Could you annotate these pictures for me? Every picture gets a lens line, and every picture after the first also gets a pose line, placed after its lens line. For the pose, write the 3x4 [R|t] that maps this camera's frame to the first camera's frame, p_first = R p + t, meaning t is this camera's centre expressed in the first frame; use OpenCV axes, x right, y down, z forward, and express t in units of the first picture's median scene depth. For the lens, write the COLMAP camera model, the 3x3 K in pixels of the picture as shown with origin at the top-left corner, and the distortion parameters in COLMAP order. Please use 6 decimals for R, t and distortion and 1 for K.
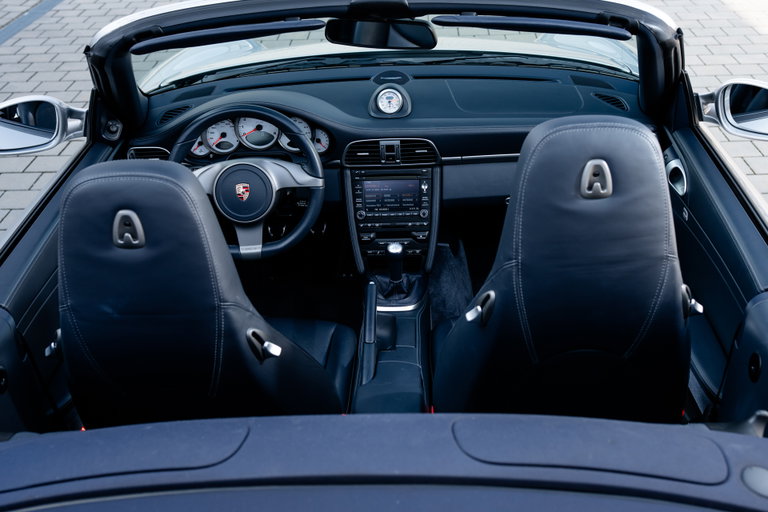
lens RADIAL K [[955.0, 0, 384.0], [0, 955.0, 256.0], [0, 0, 1]] dist [-0.041626, 0.017628]
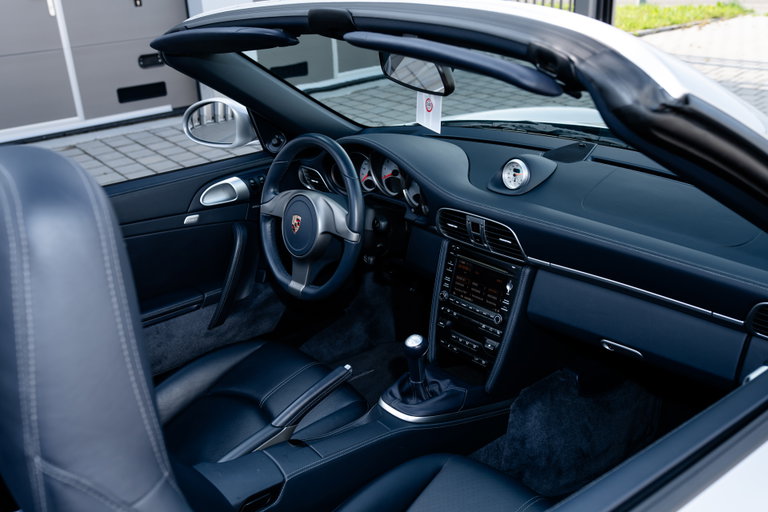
lens RADIAL K [[737.6, 0, 384.0], [0, 737.6, 256.0], [0, 0, 1]] dist [-0.050125, -0.003314]
pose [[0.649197, 0.274857, -0.709223, 0.414731], [-0.319730, 0.944659, 0.073429, -0.113062], [0.690156, 0.179090, 0.701150, 0.526174]]
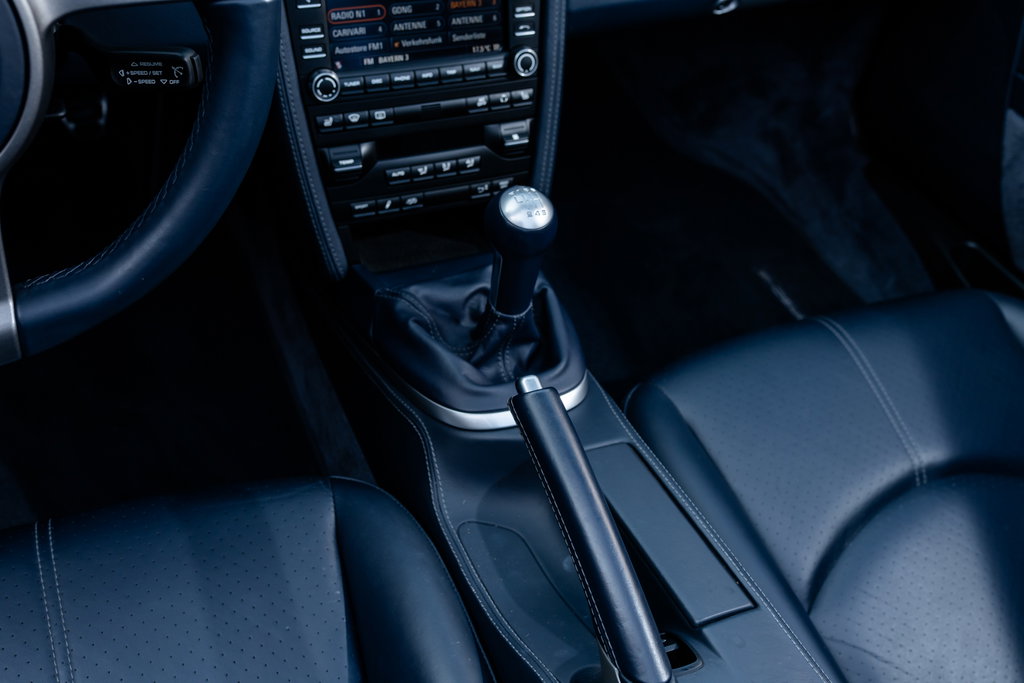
lens RADIAL K [[983.4, 0, 512.0], [0, 983.4, 341.5], [0, 0, 1]] dist [-0.050125, -0.003314]
pose [[0.887963, -0.202645, 0.412863, -0.116898], [0.075962, 0.949988, 0.302907, -0.057735], [-0.453598, -0.237608, 0.858948, 0.740766]]
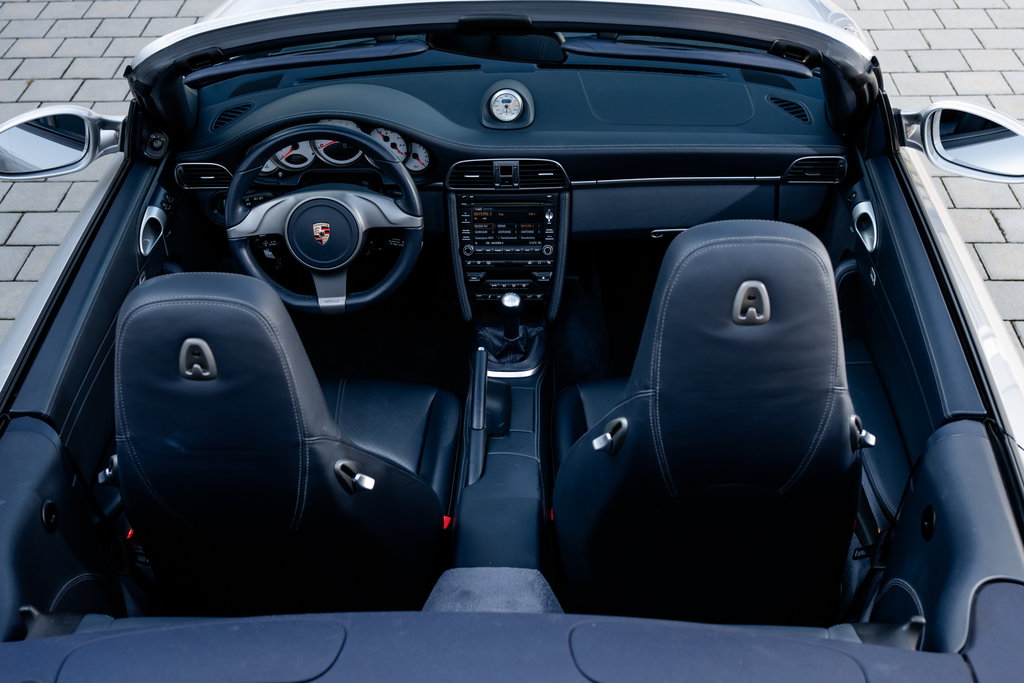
lens RADIAL K [[1291.1, 0, 470.9], [0, 1291.1, 344.5], [0, 0, 1]] dist [-0.032797, -0.014616]
pose [[0.999748, 0.014099, -0.017490, -0.002261], [-0.011551, 0.990355, 0.138070, -0.119640], [0.019268, -0.137833, 0.990268, -0.080459]]
